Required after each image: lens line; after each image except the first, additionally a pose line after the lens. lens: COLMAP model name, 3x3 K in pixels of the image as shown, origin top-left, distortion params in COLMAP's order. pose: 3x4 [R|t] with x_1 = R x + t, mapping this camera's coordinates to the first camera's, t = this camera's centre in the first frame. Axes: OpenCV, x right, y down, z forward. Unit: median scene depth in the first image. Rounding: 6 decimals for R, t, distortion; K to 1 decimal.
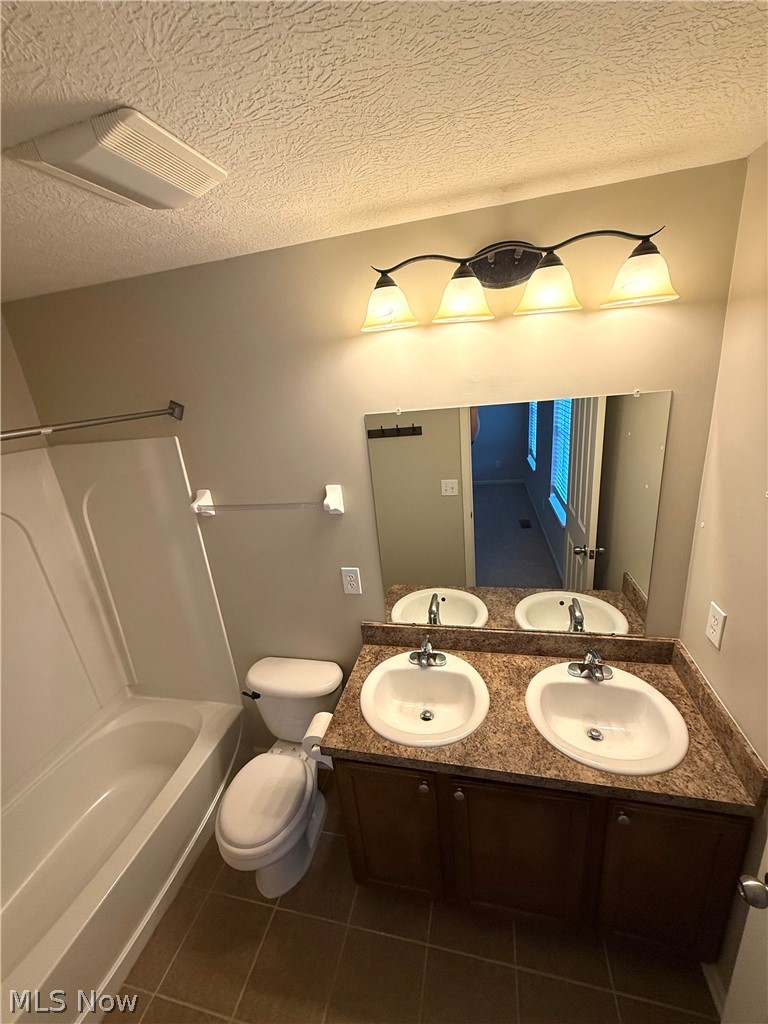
lens RADIAL K [[409.9, 0, 387.9], [0, 409.9, 508.6], [0, 0, 1]] dist [0.000118, 0.000109]
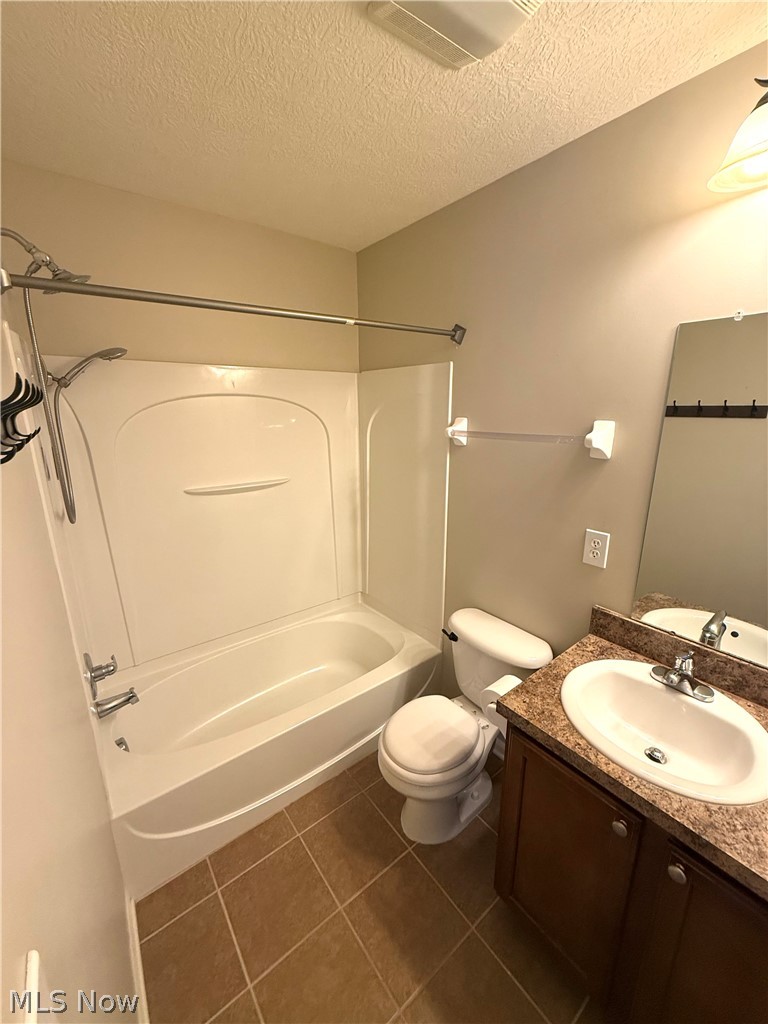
lens RADIAL K [[409.9, 0, 383.8], [0, 409.9, 511.0], [0, 0, 1]] dist [0.000118, 0.000109]
pose [[0.774805, 0.242380, -0.583891, 0.040745], [-0.255819, 0.964796, 0.061034, 0.169947], [0.578129, 0.102081, 0.809535, 0.114927]]
